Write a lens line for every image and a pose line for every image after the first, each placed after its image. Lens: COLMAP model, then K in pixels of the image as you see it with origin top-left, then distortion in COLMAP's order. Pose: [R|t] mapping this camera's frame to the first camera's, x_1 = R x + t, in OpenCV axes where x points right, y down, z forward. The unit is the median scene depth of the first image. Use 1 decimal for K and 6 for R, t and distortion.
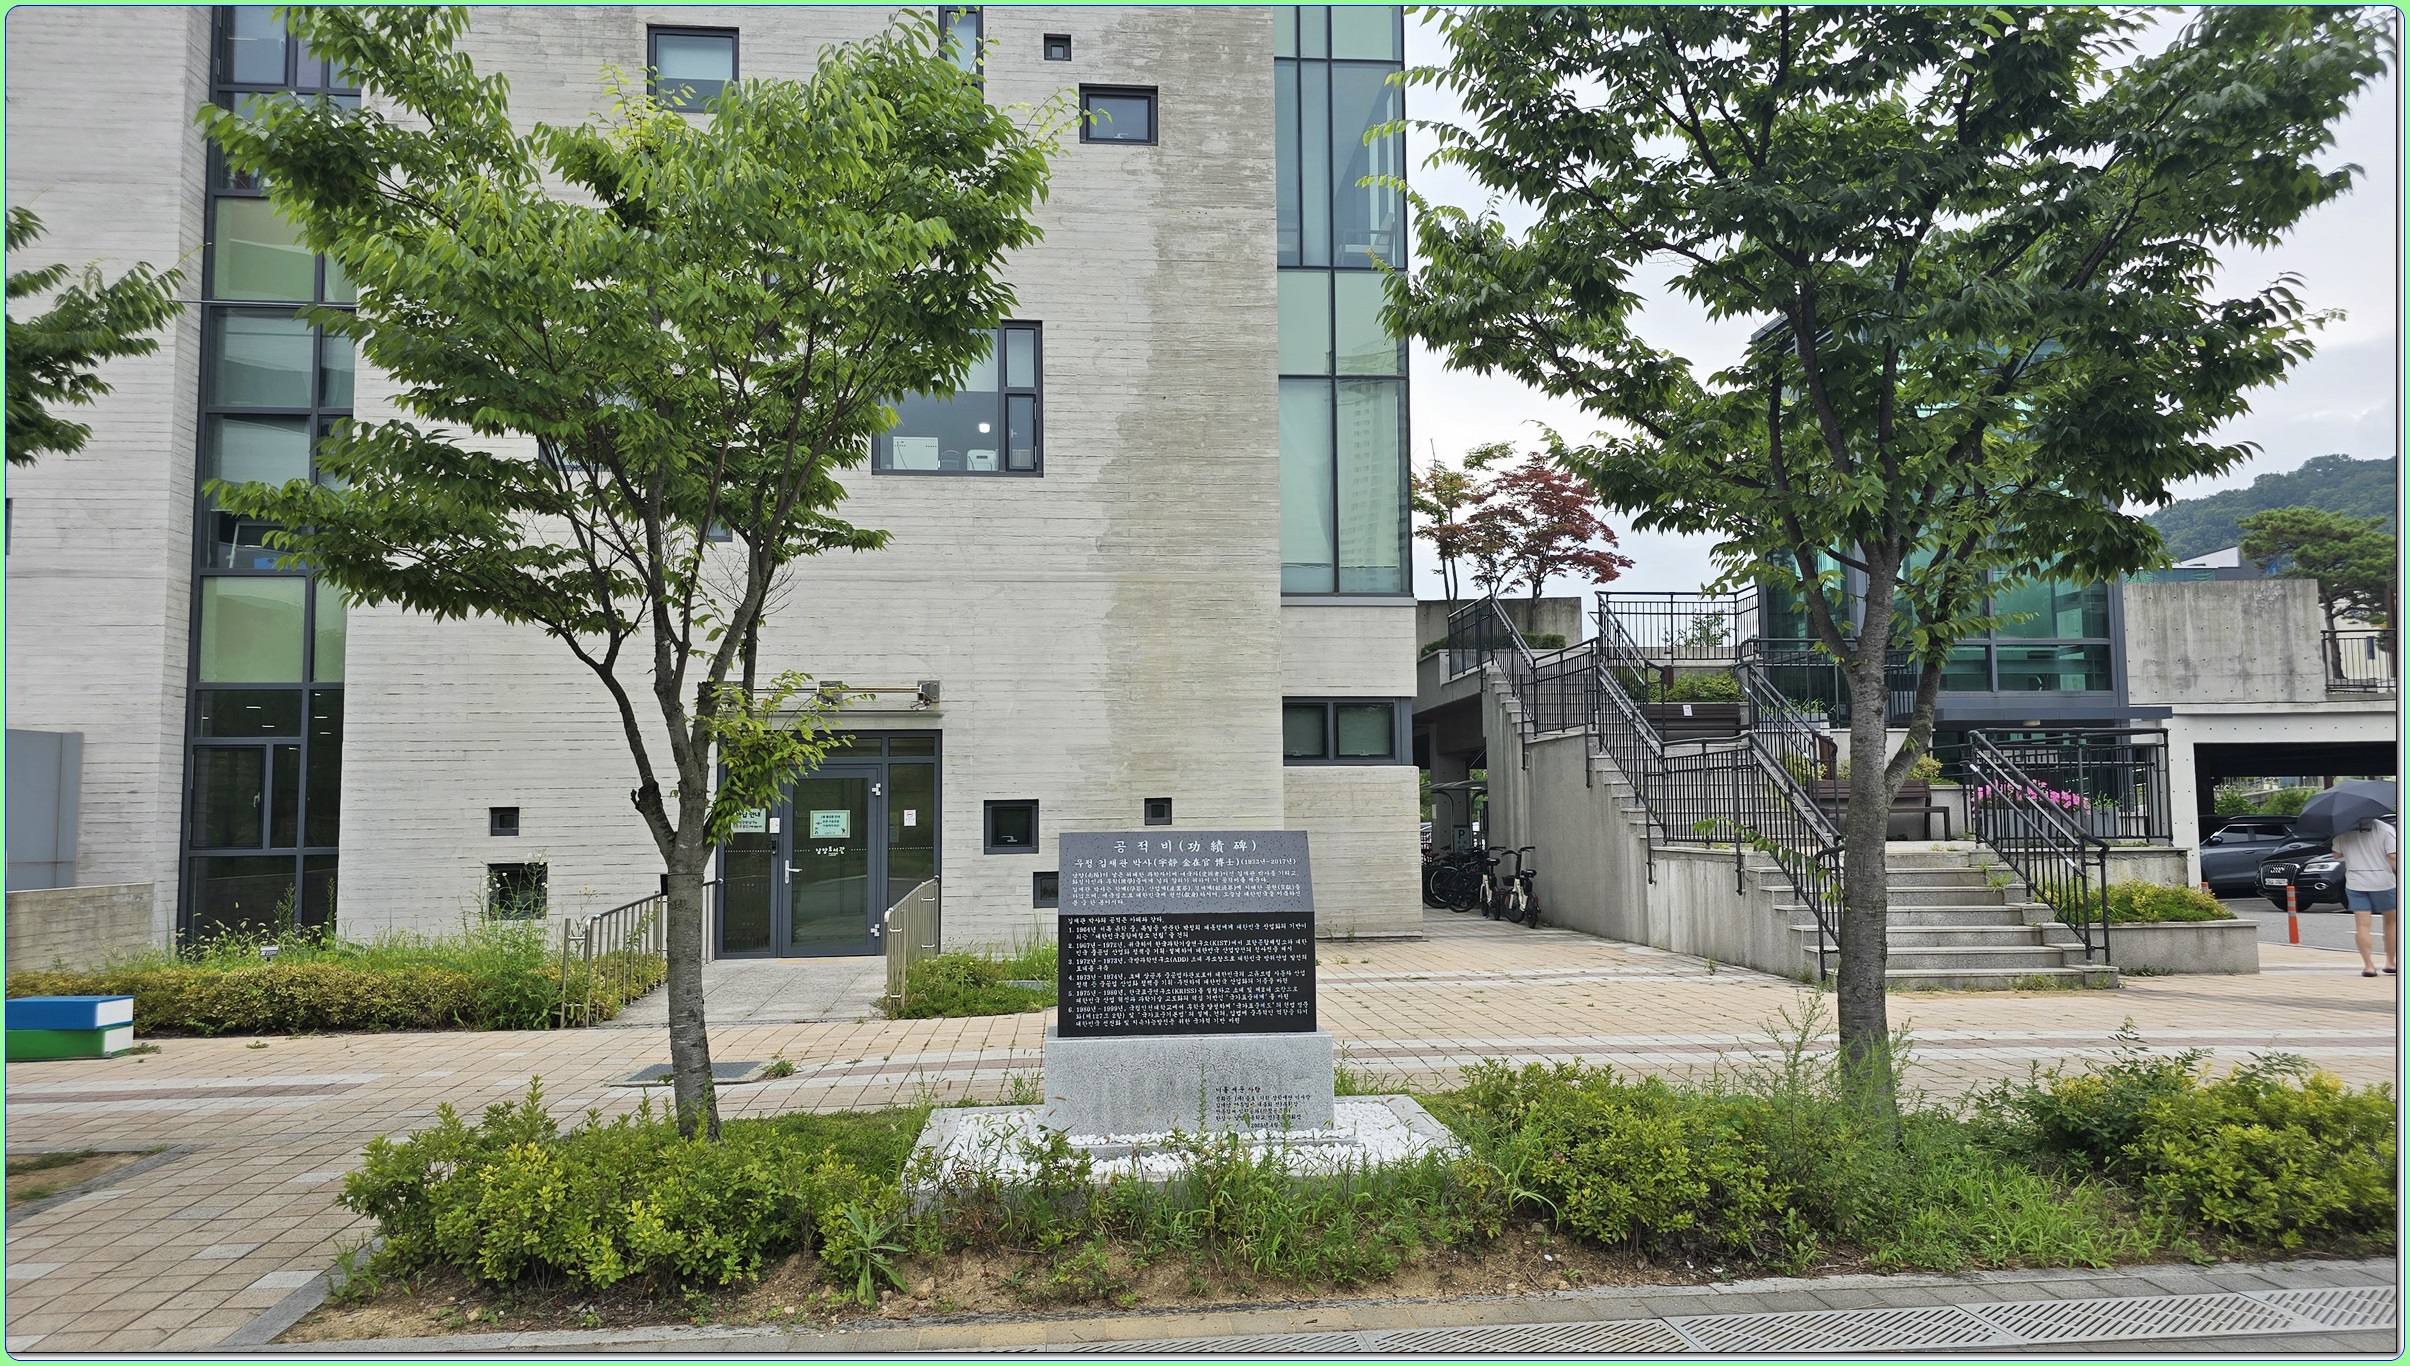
lens RADIAL K [[1621.3, 0, 1218.9], [0, 1621.3, 688.2], [0, 0, 1]] dist [0.111761, -0.128574]
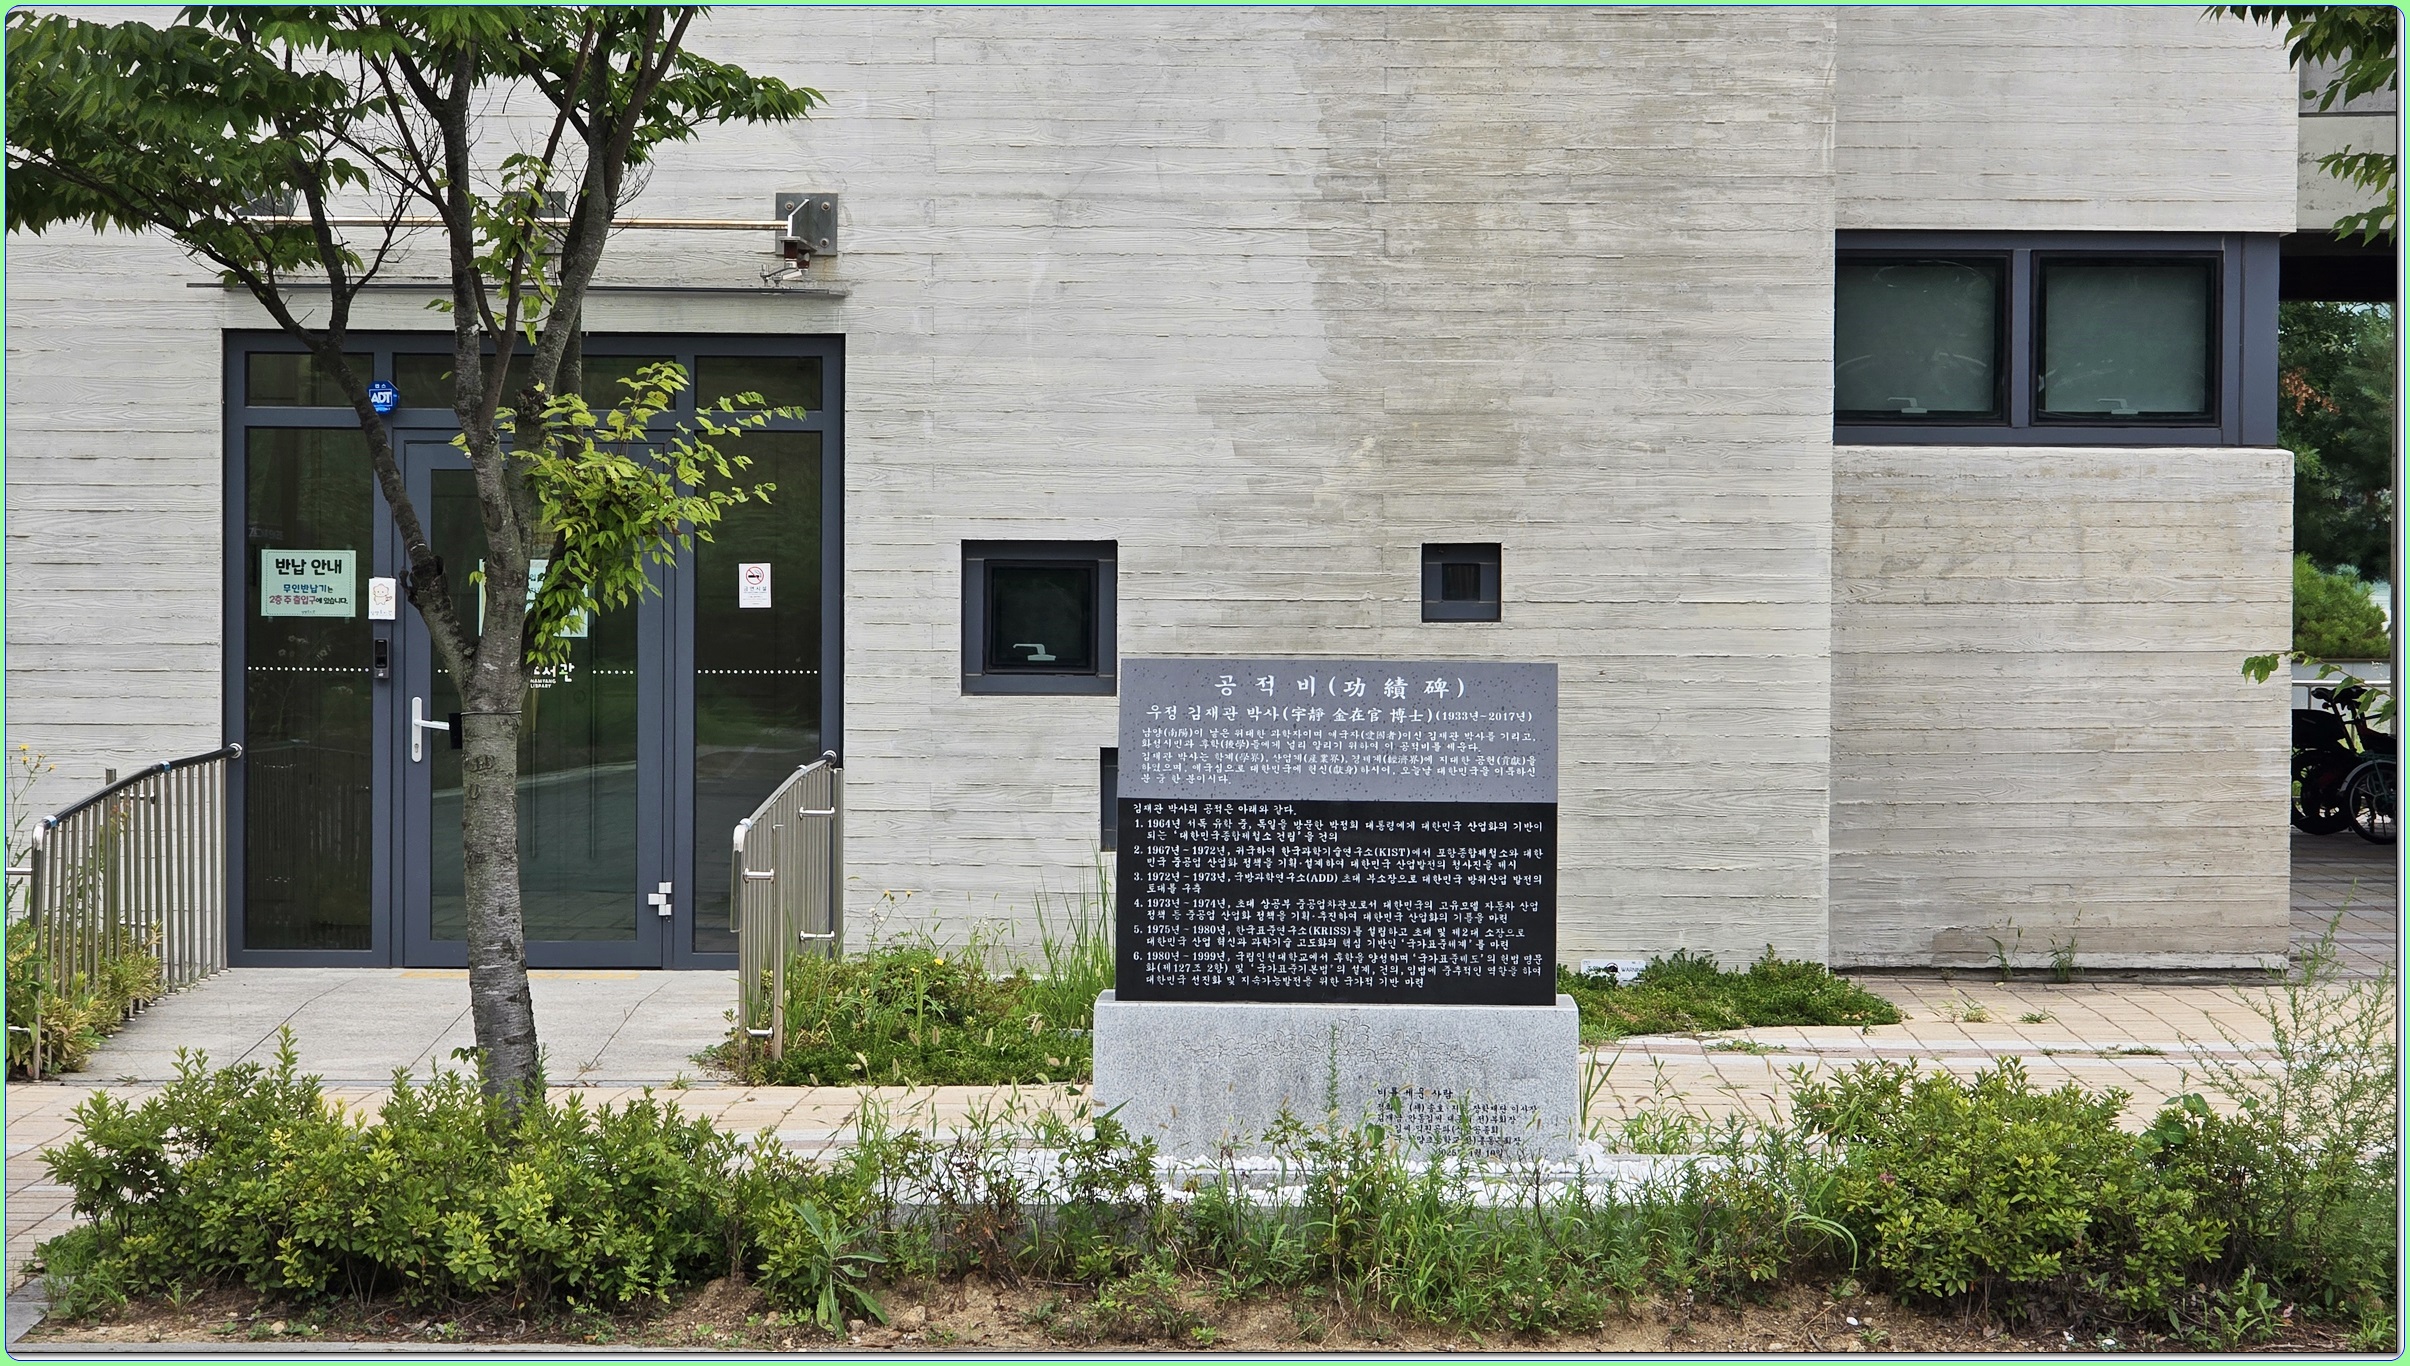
lens RADIAL K [[7818.3, 0, 1205.0], [0, 7818.3, 683.0], [0, 0, 1]] dist [0.372343, -1.037750]
pose [[0.994277, 0.019940, -0.104955, 0.227175], [-0.009547, 0.995081, 0.098606, -0.179906], [0.106405, -0.097039, 0.989576, -1.779265]]
